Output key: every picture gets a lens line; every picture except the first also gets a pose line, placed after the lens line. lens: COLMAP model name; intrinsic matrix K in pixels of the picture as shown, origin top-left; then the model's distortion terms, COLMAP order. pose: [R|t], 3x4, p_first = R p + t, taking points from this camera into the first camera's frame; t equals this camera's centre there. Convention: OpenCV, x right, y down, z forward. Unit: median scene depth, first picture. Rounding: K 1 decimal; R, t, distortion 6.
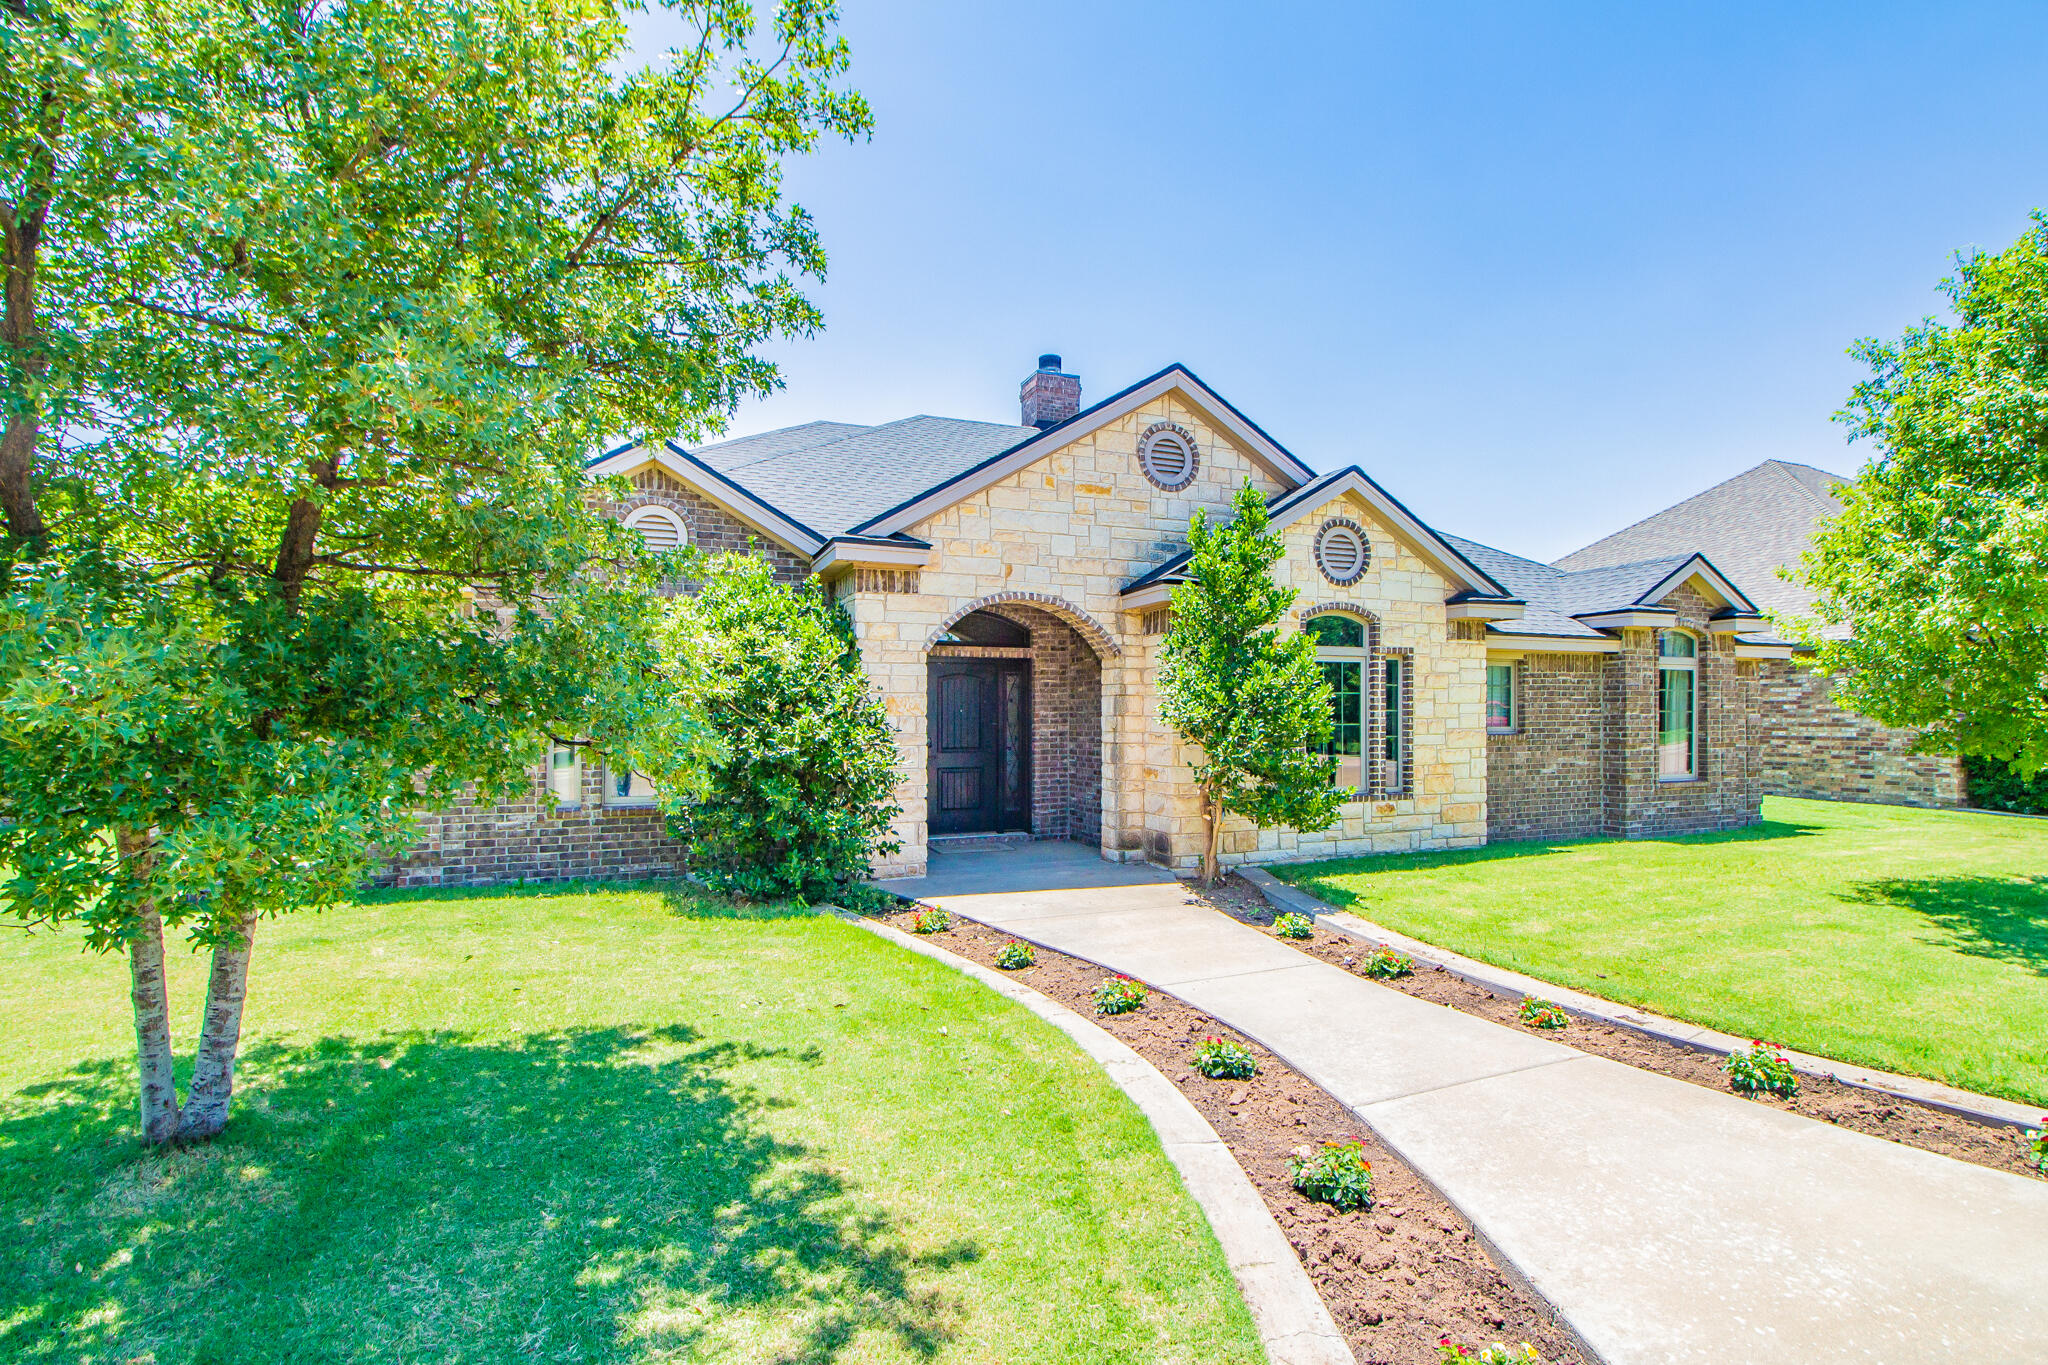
lens RADIAL K [[1002.3, 0, 1022.7], [0, 1002.3, 691.3], [0, 0, 1]] dist [-0.011464, -0.000397]
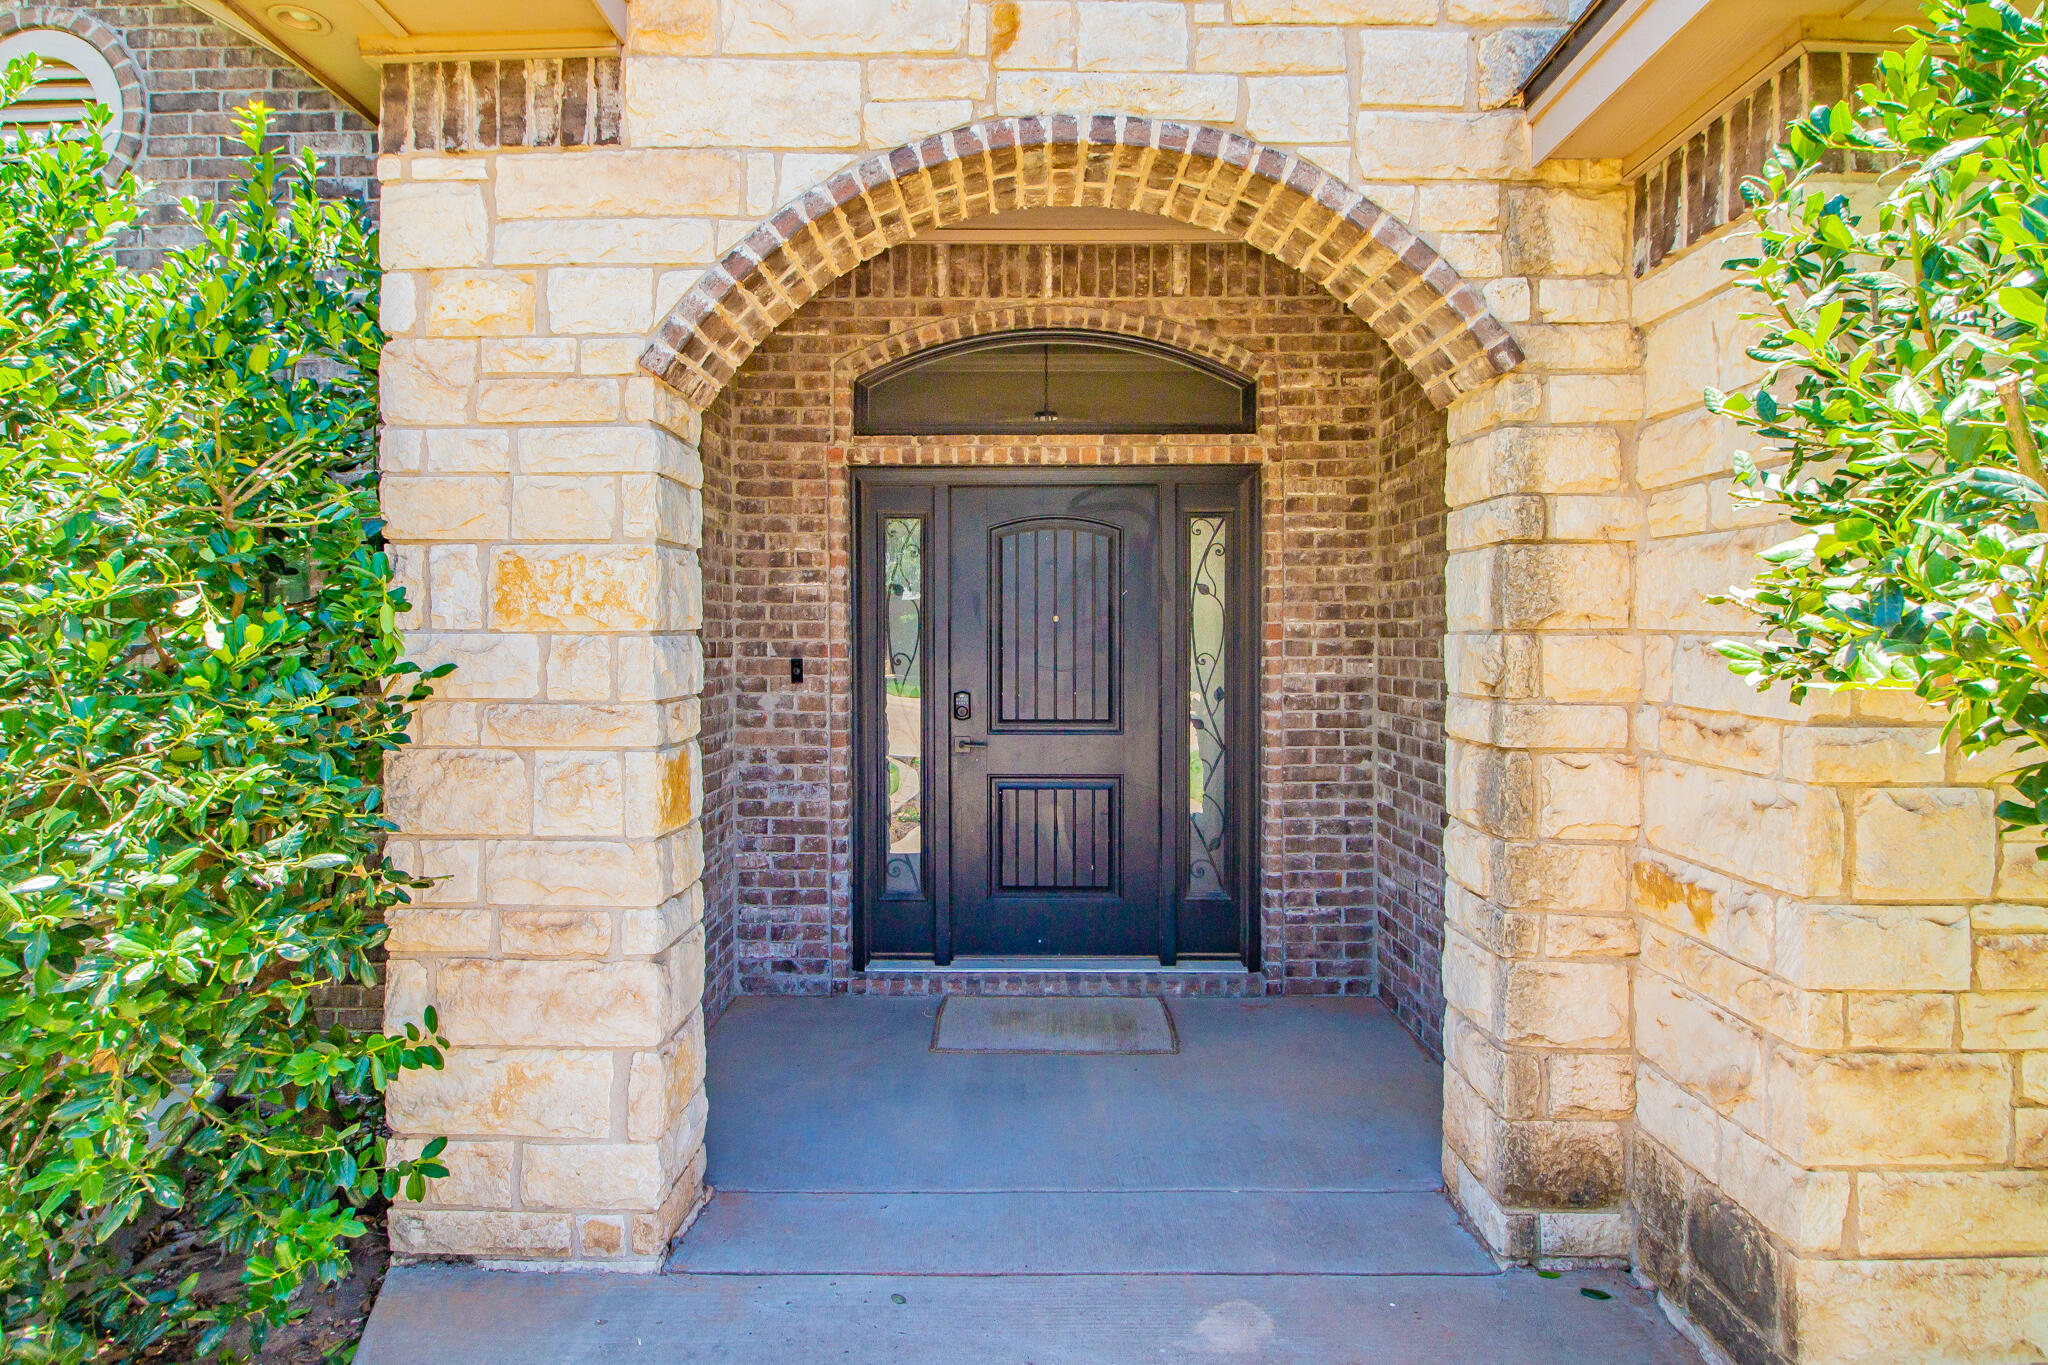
lens RADIAL K [[1002.3, 0, 1061.0], [0, 1002.3, 639.2], [0, 0, 1]] dist [-0.011464, -0.000397]
pose [[0.925313, 0.002905, -0.379194, 0.086494], [0.008367, 0.999571, 0.028076, 0.018840], [0.379113, -0.029152, 0.924891, 0.745775]]
